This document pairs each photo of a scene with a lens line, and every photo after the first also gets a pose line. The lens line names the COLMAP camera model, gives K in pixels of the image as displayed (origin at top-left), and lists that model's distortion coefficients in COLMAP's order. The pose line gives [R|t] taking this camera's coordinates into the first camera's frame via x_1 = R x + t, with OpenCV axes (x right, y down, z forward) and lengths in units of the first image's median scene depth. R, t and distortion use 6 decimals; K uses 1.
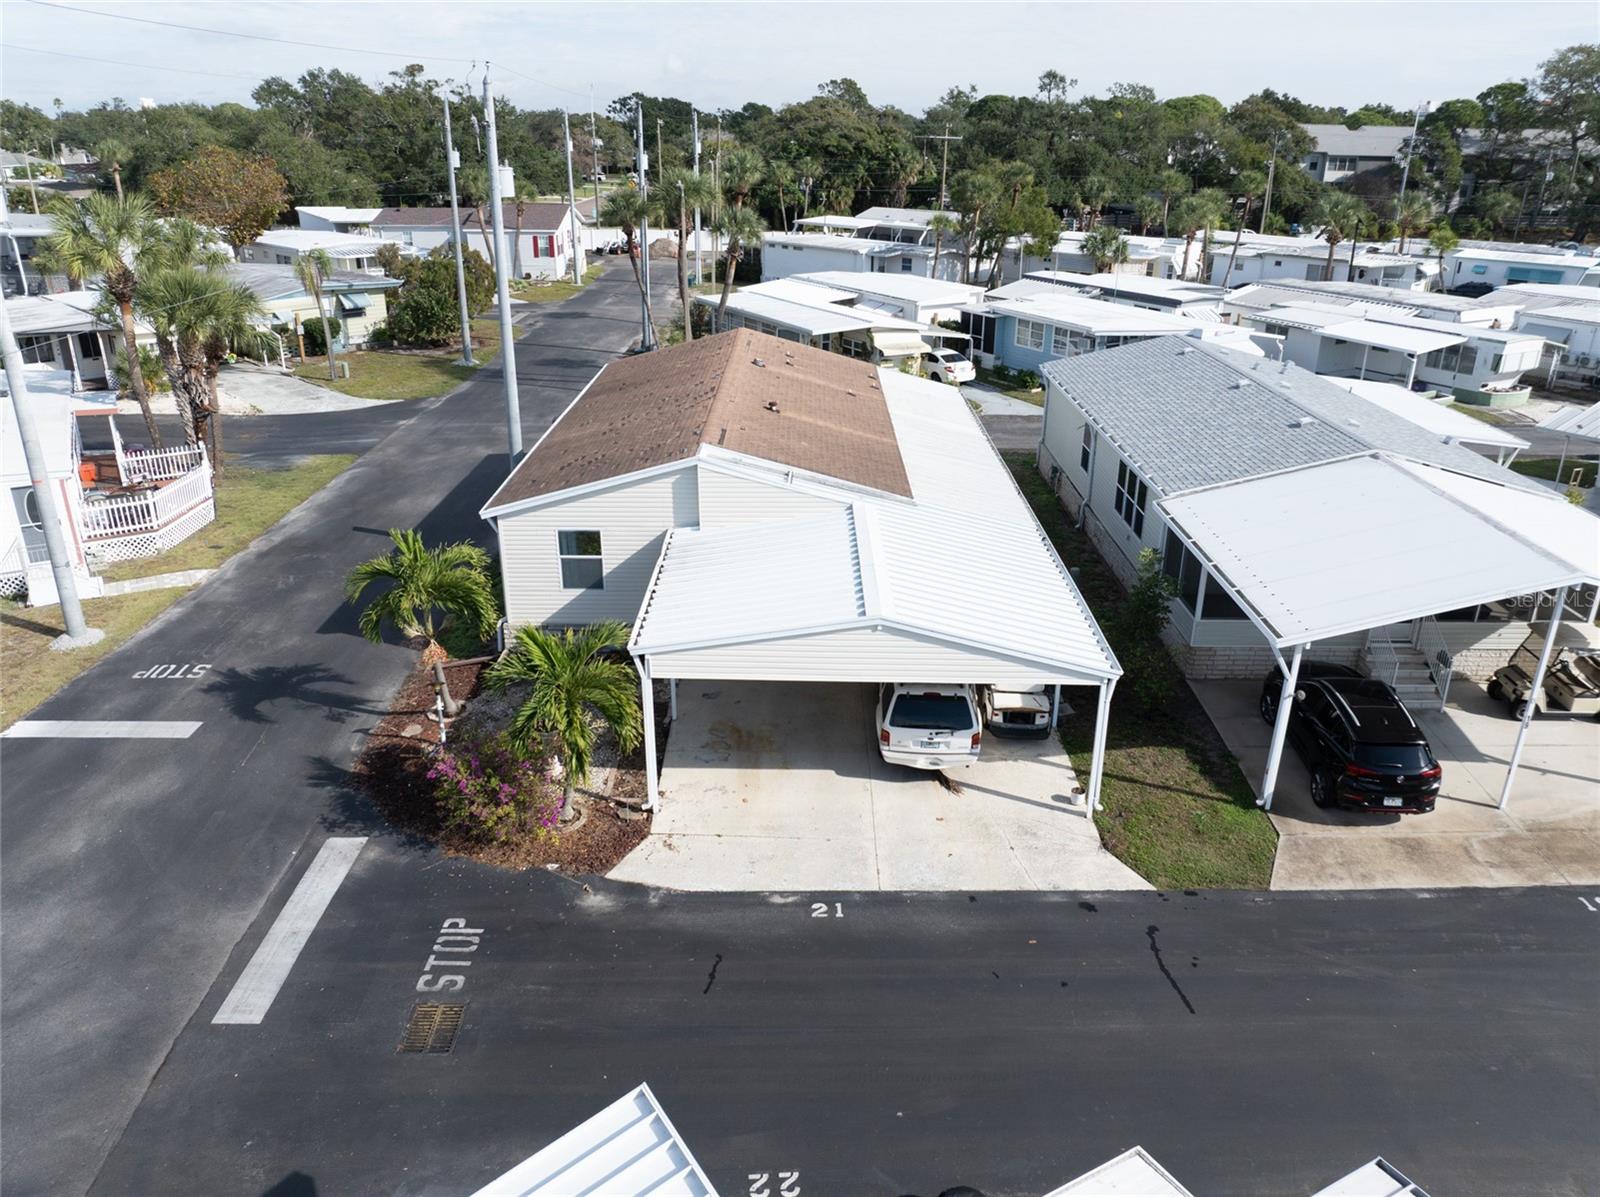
lens RADIAL K [[1134.5, 0, 794.1], [0, 1134.5, 592.8], [0, 0, 1]] dist [-0.056121, 0.029167]
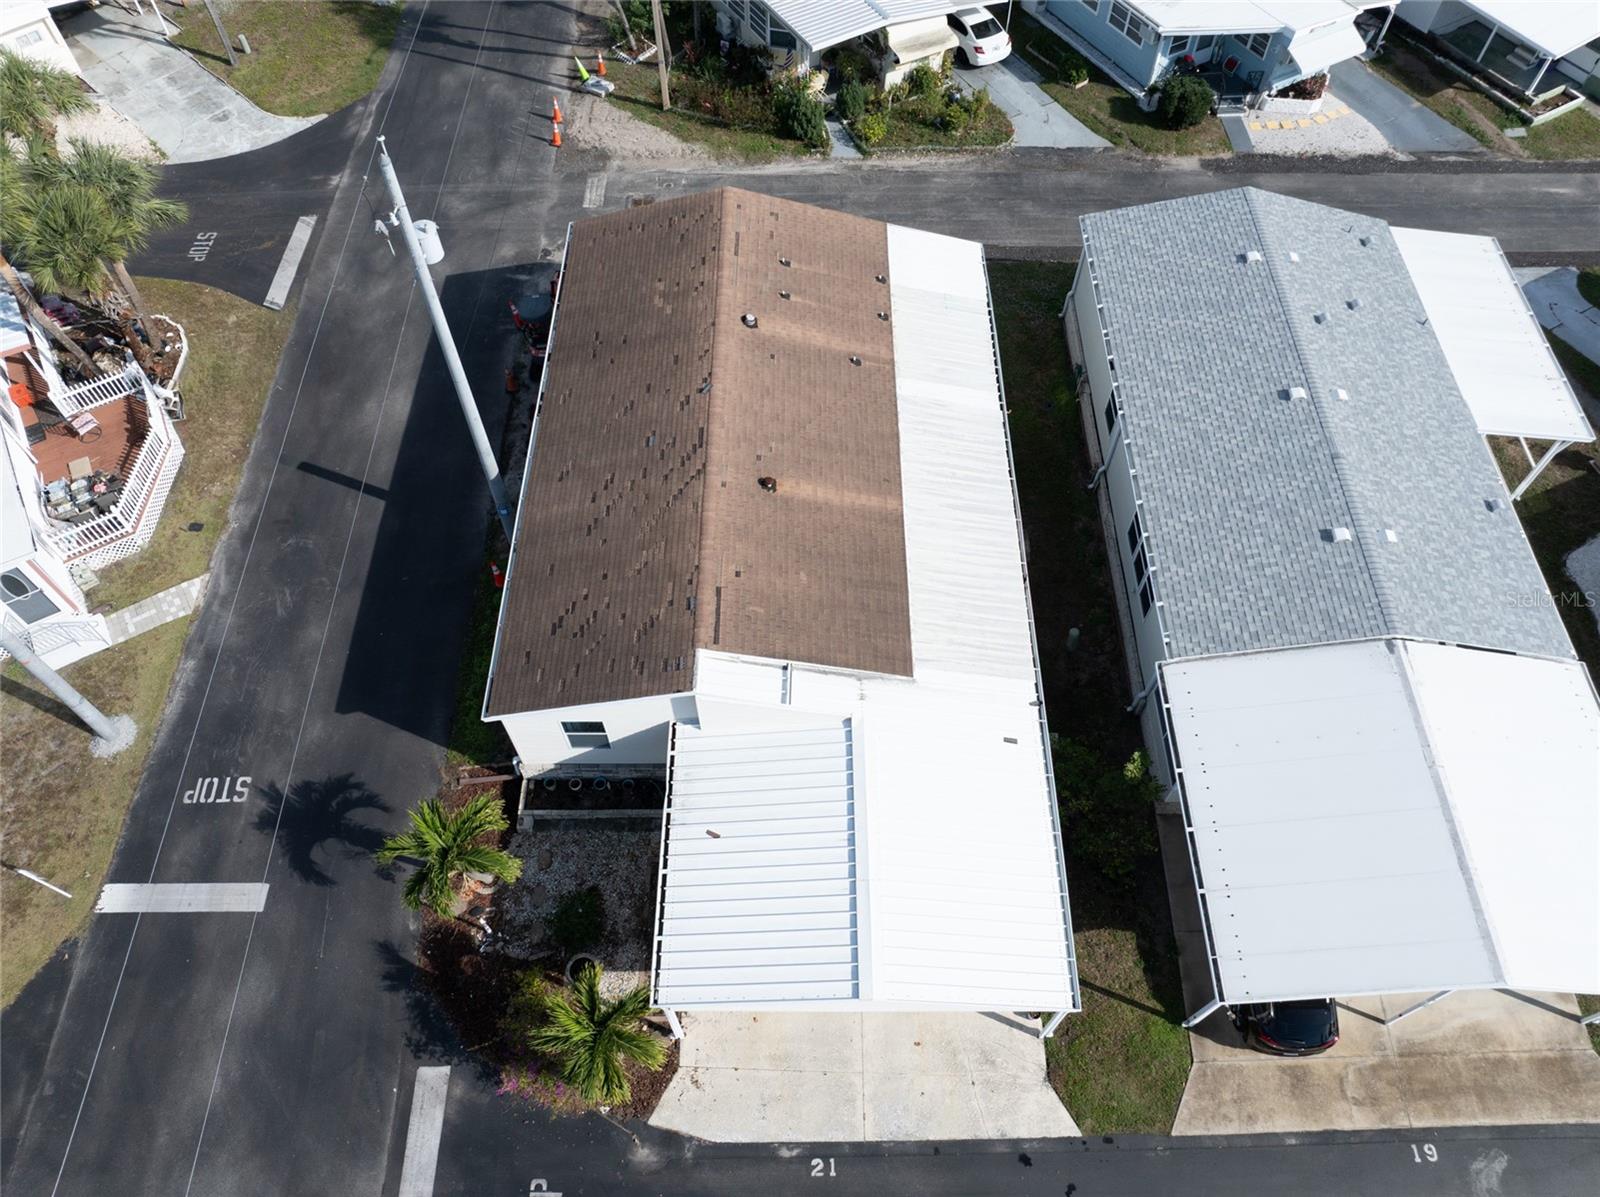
lens RADIAL K [[1134.5, 0, 798.7], [0, 1134.5, 597.4], [0, 0, 1]] dist [-0.056121, 0.029167]
pose [[0.999931, -0.011220, -0.003430, 0.009405], [0.011180, 0.822496, 0.568661, -0.722987], [-0.003560, -0.568660, 0.822565, 0.229172]]
